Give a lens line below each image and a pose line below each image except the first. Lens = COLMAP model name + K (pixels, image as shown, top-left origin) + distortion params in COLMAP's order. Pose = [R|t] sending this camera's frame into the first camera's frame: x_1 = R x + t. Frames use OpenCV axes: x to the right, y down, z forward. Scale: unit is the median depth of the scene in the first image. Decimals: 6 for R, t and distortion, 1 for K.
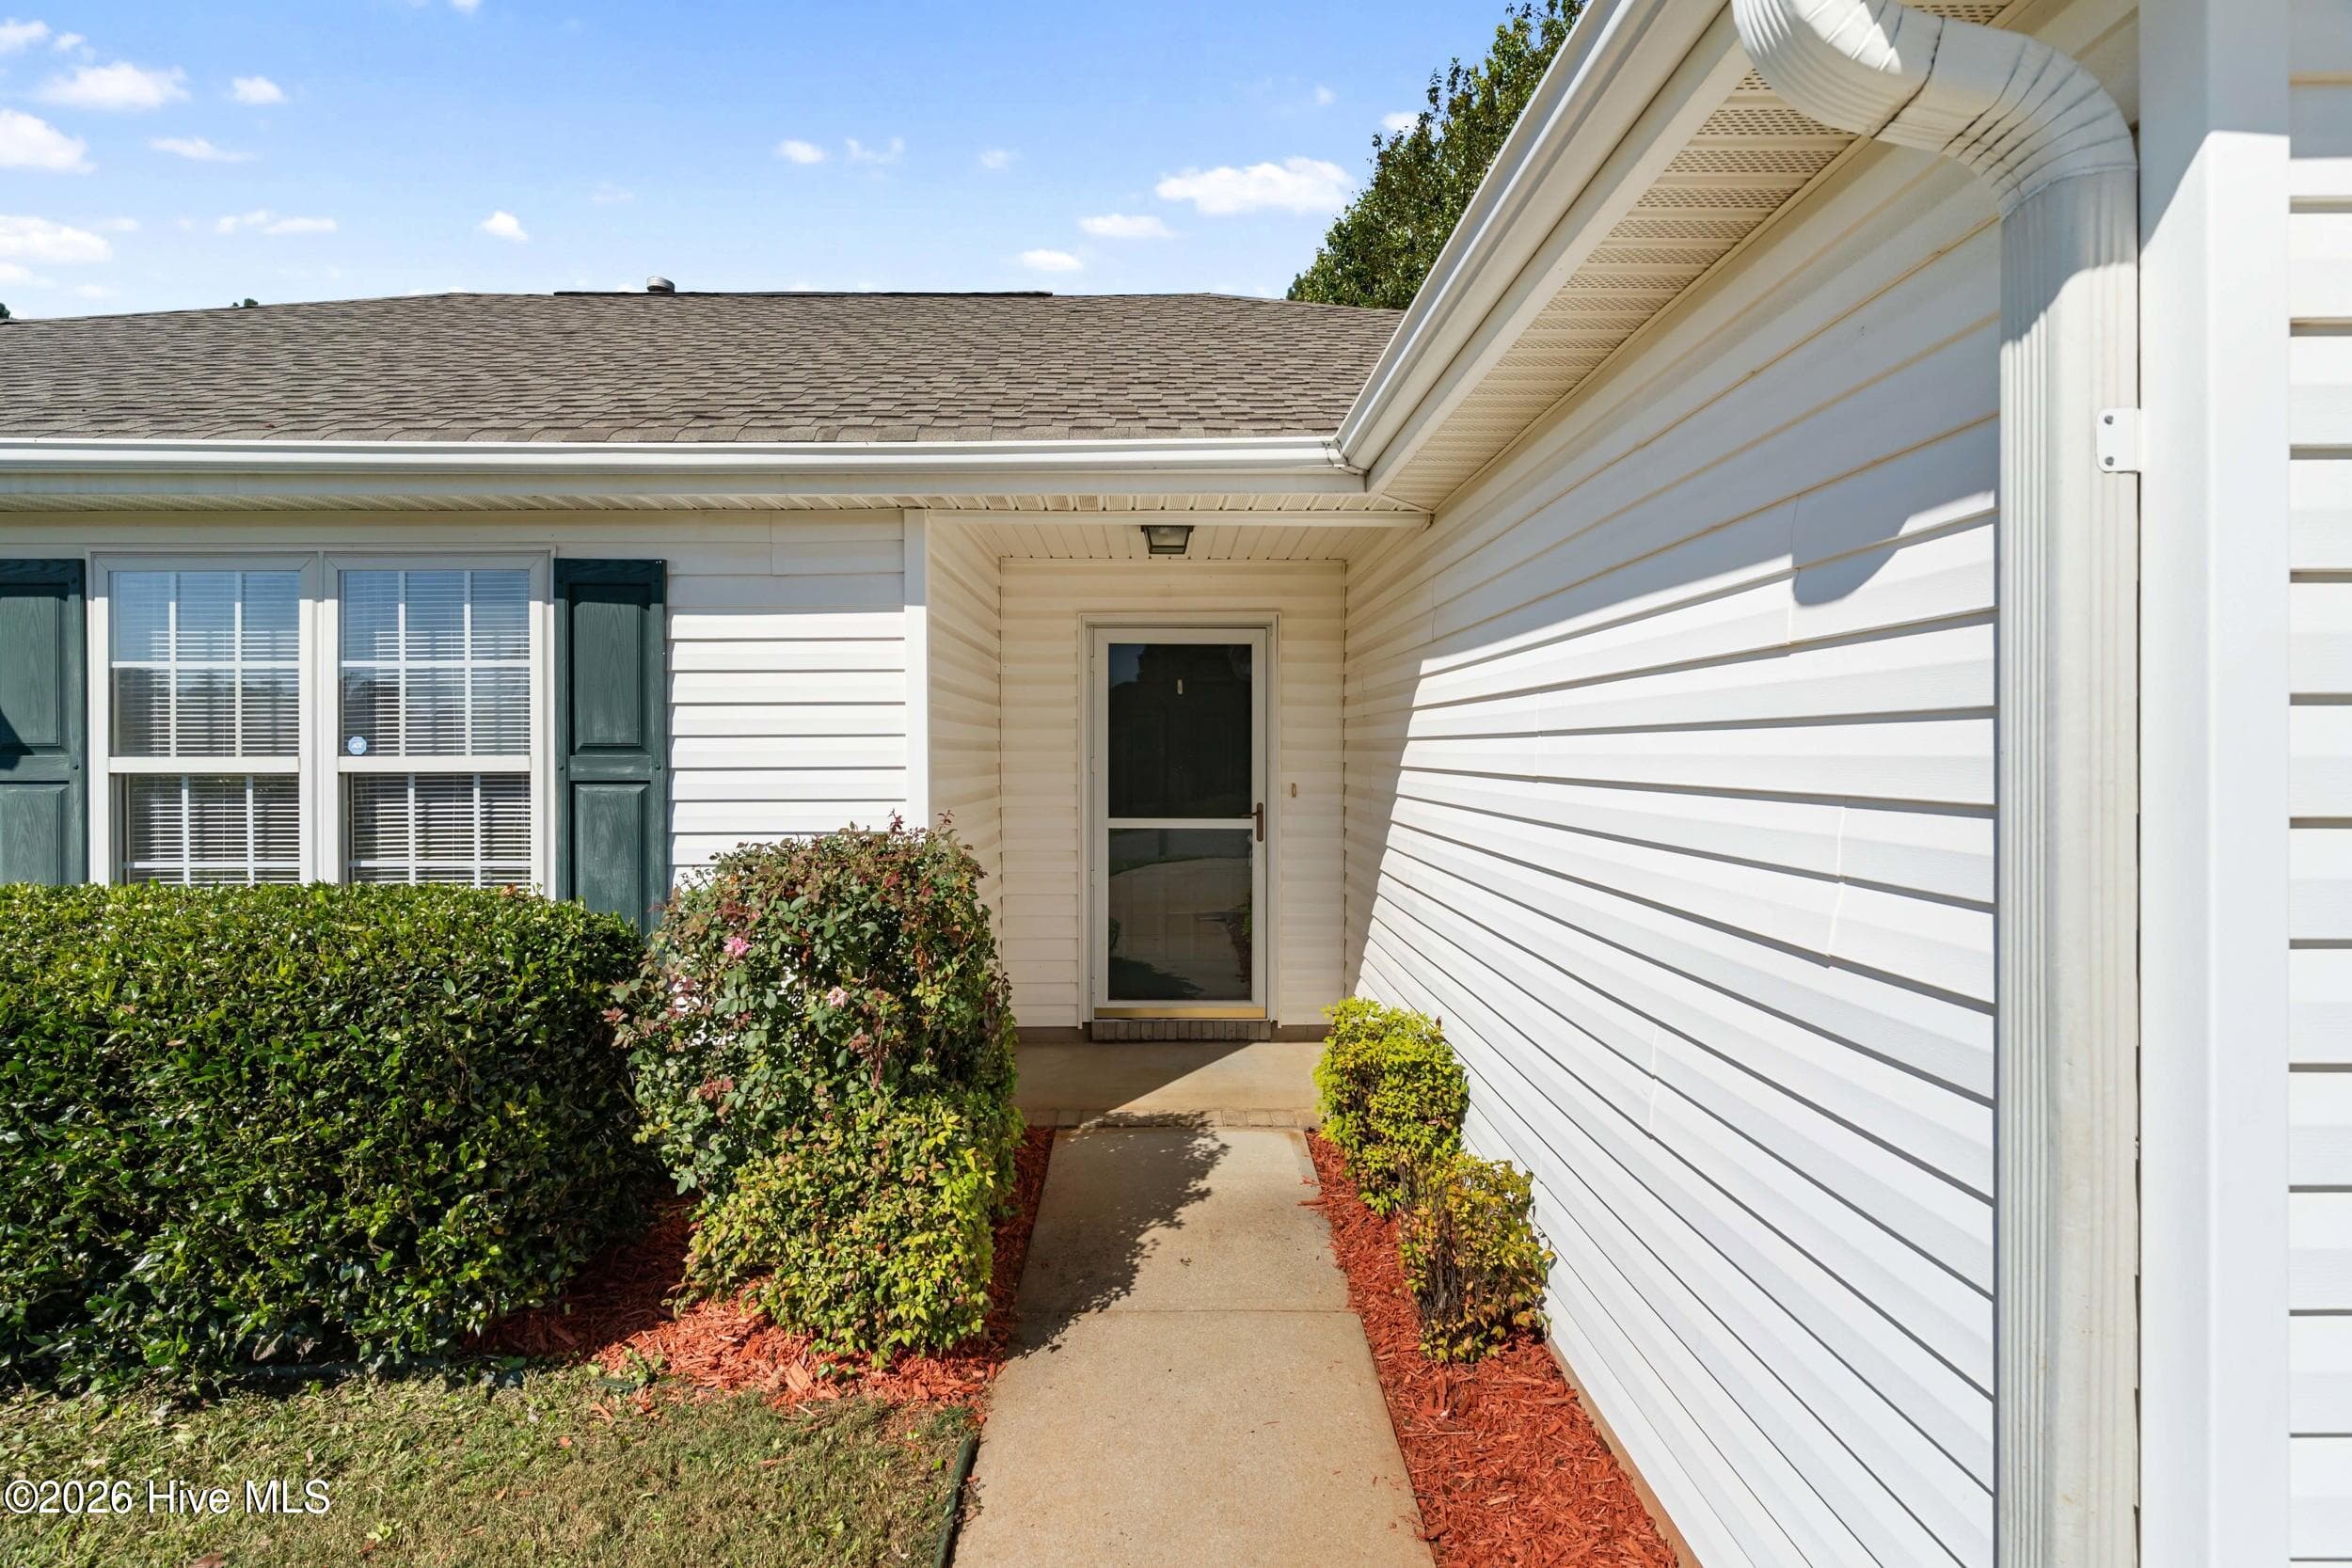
lens RADIAL K [[1131.3, 0, 1161.4], [0, 1131.3, 759.4], [0, 0, 1]] dist [0.000418, -0.001309]
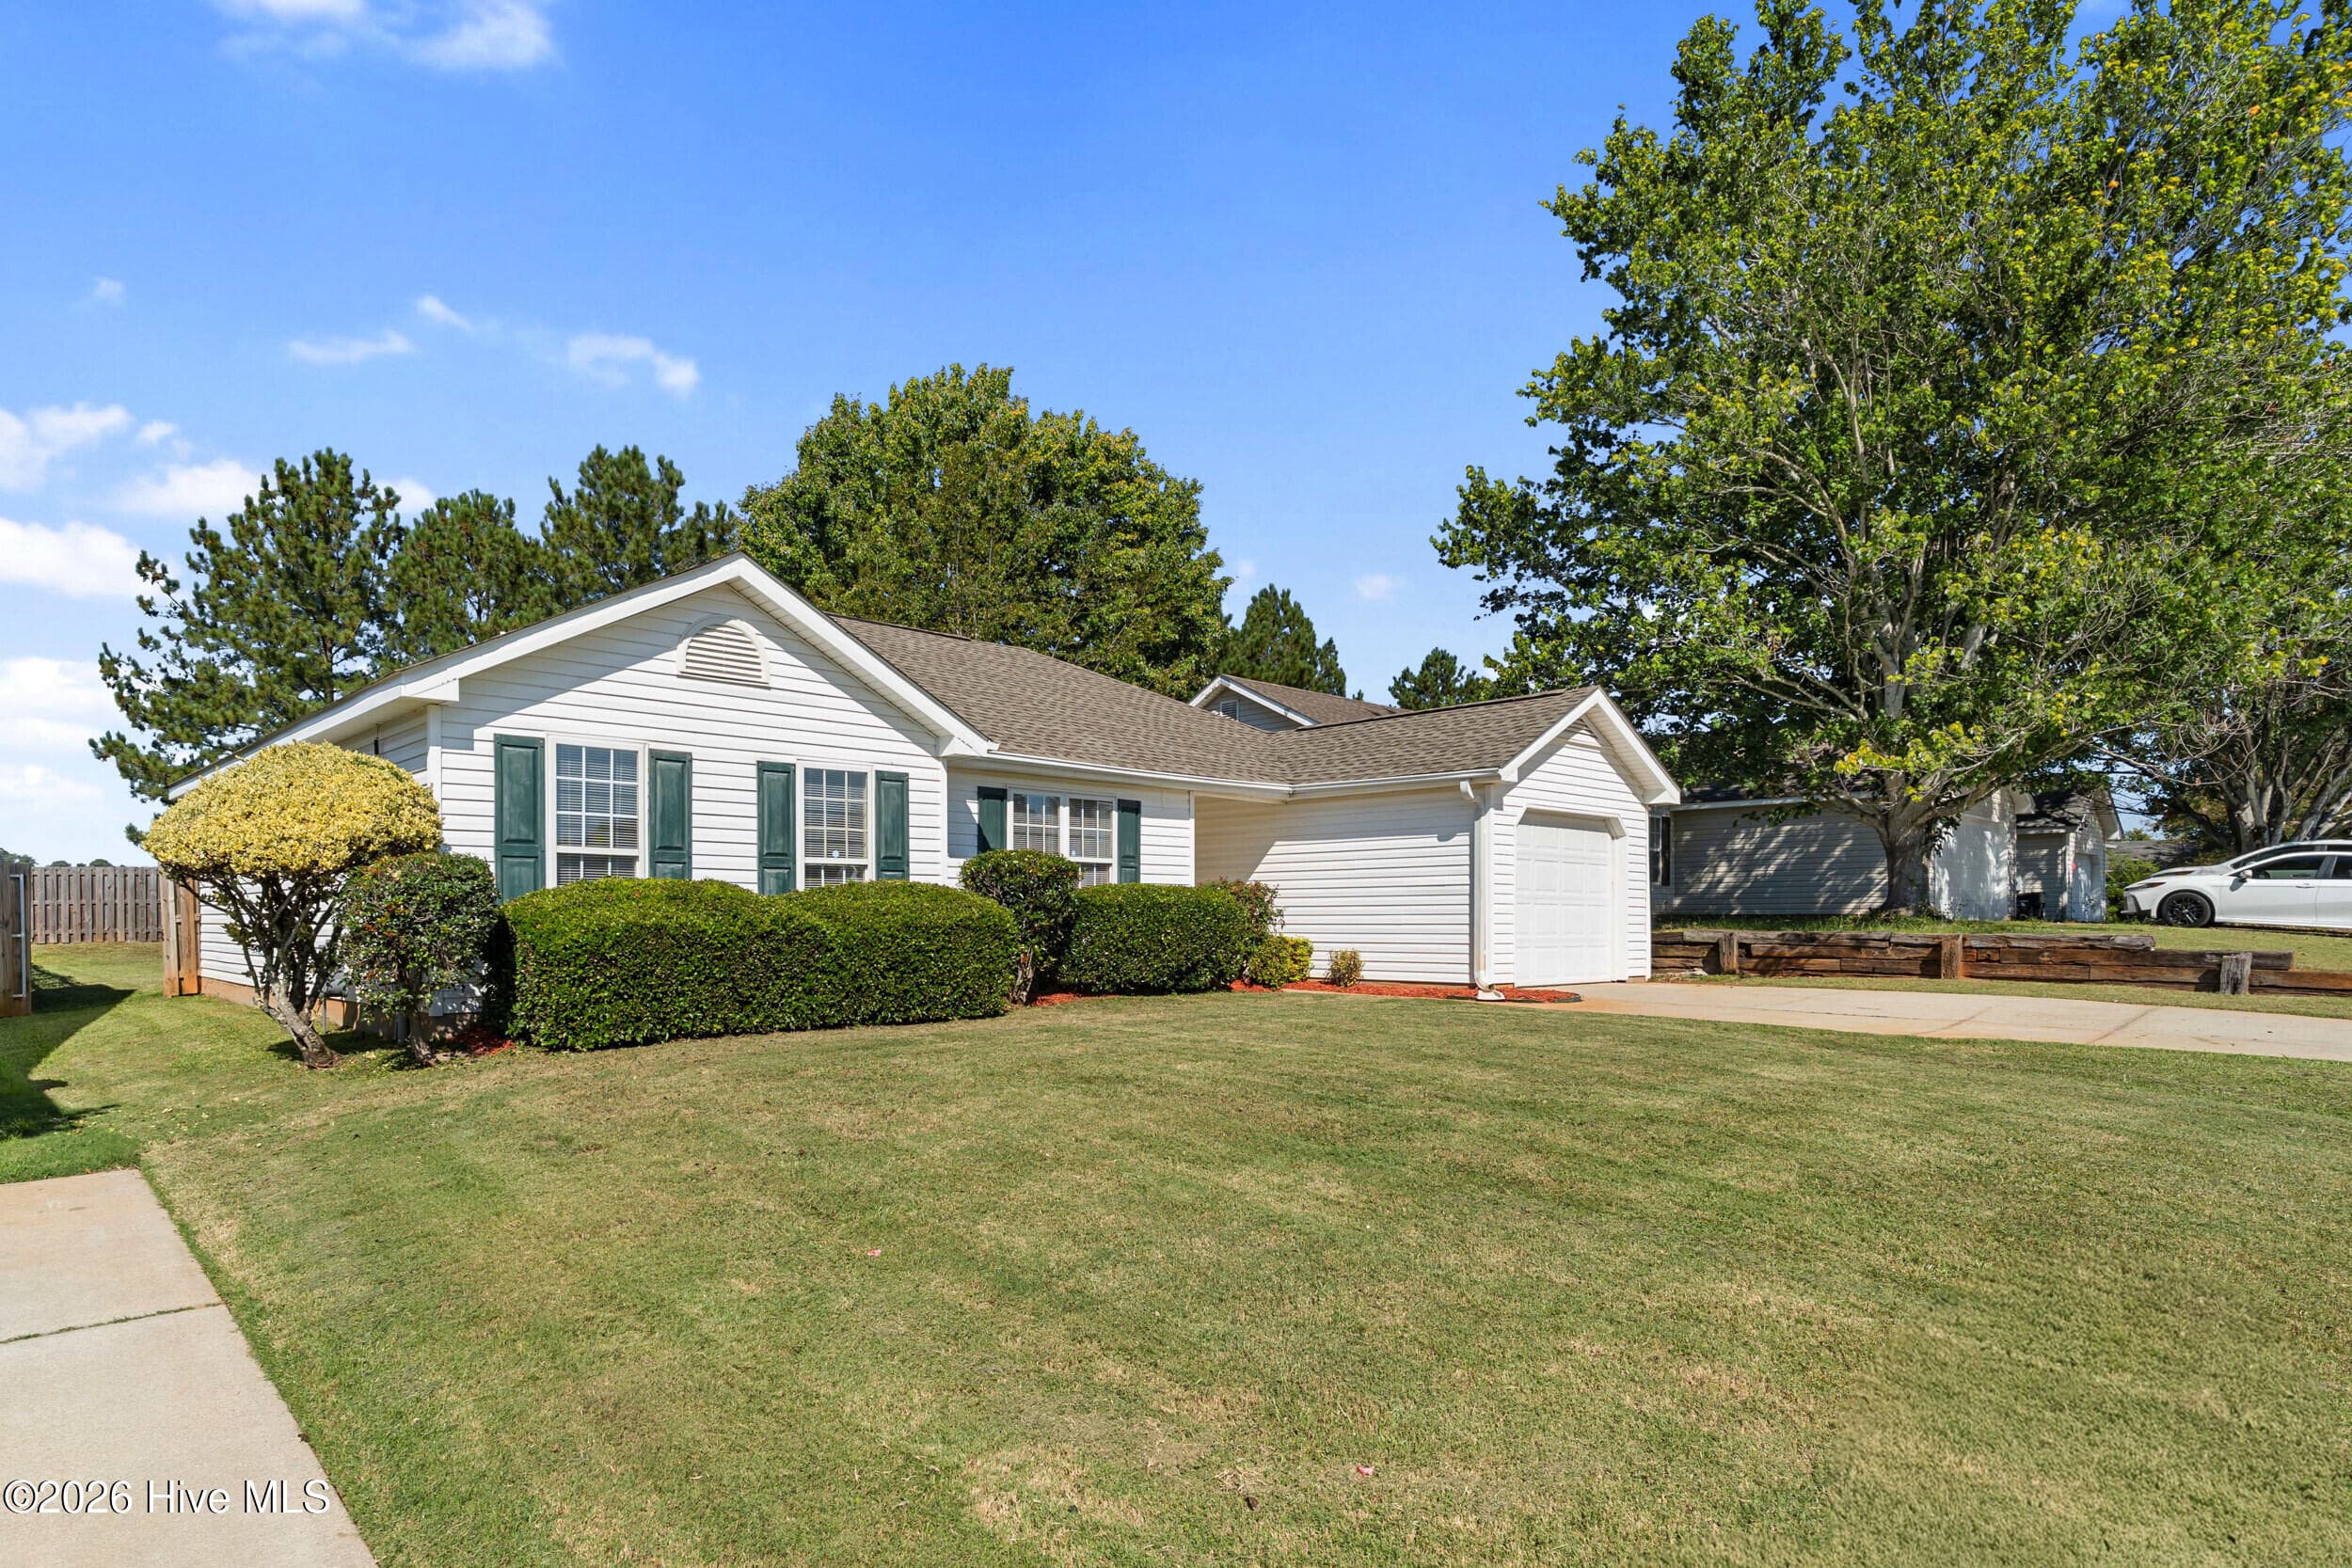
lens RADIAL K [[1326.7, 0, 1074.7], [0, 1326.7, 922.3], [0, 0, 1]] dist [0.003325, 0.001335]
pose [[0.744888, 0.004755, 0.667172, -3.196778], [0.001512, 0.999960, -0.008816, 0.215674], [-0.667188, 0.007576, 0.744851, -1.788967]]
